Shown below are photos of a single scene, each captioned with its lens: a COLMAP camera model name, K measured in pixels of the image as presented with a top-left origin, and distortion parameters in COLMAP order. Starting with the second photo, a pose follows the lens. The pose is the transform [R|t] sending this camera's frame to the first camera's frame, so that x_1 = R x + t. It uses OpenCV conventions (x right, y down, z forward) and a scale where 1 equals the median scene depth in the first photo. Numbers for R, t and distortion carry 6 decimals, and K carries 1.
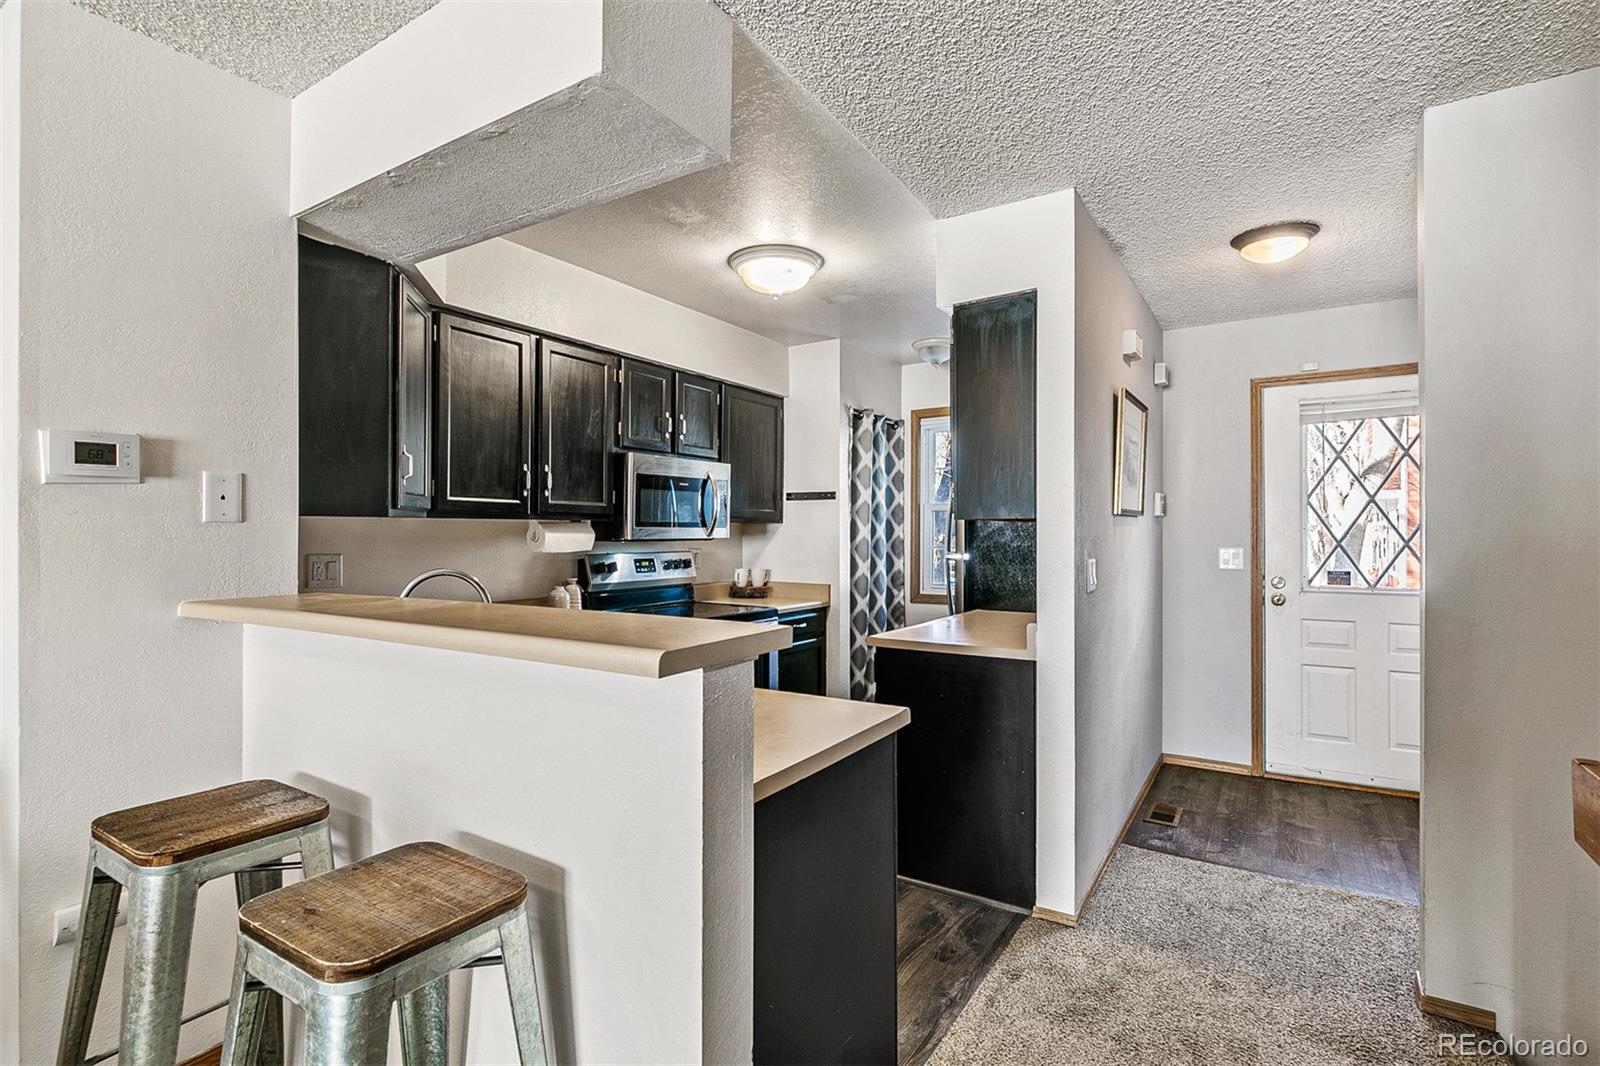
lens RADIAL K [[749.5, 0, 797.0], [0, 749.5, 536.0], [0, 0, 1]] dist [0.002507, -0.001129]
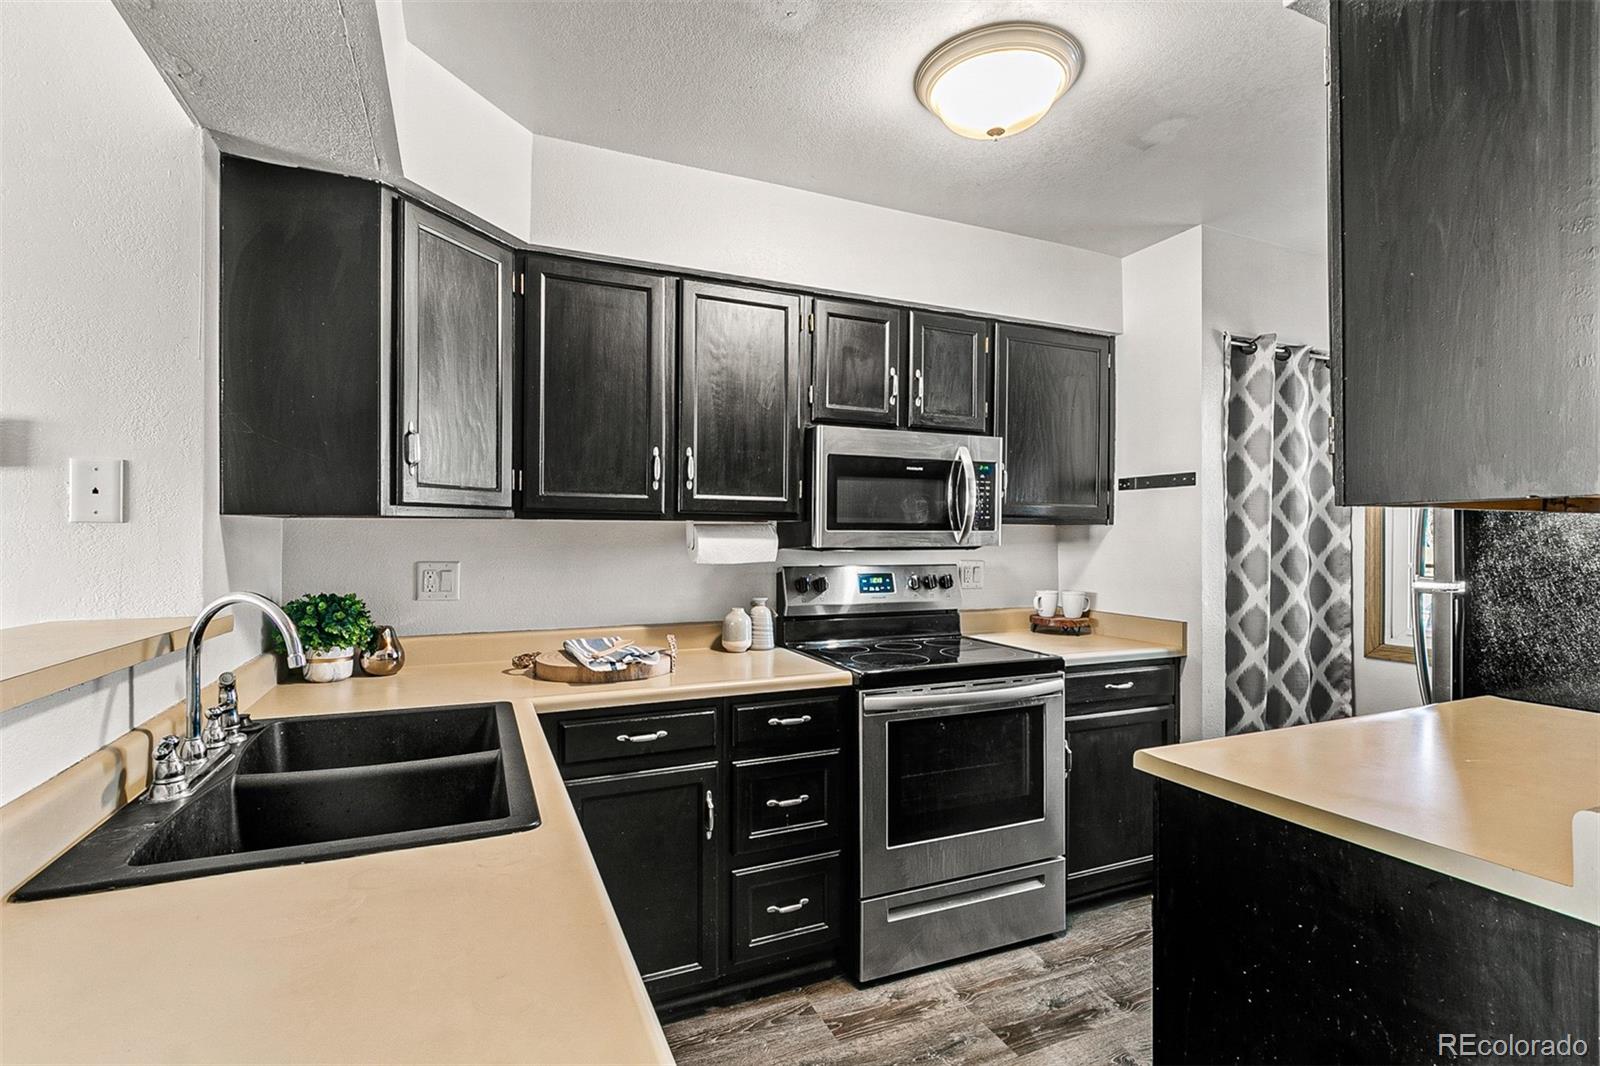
lens RADIAL K [[749.5, 0, 798.1], [0, 749.5, 537.0], [0, 0, 1]] dist [0.002507, -0.001129]
pose [[0.837661, 0.000300, -0.546190, 0.118941], [-0.004599, 0.999968, -0.006505, -0.000475], [0.546171, 0.007961, 0.837636, 0.310000]]
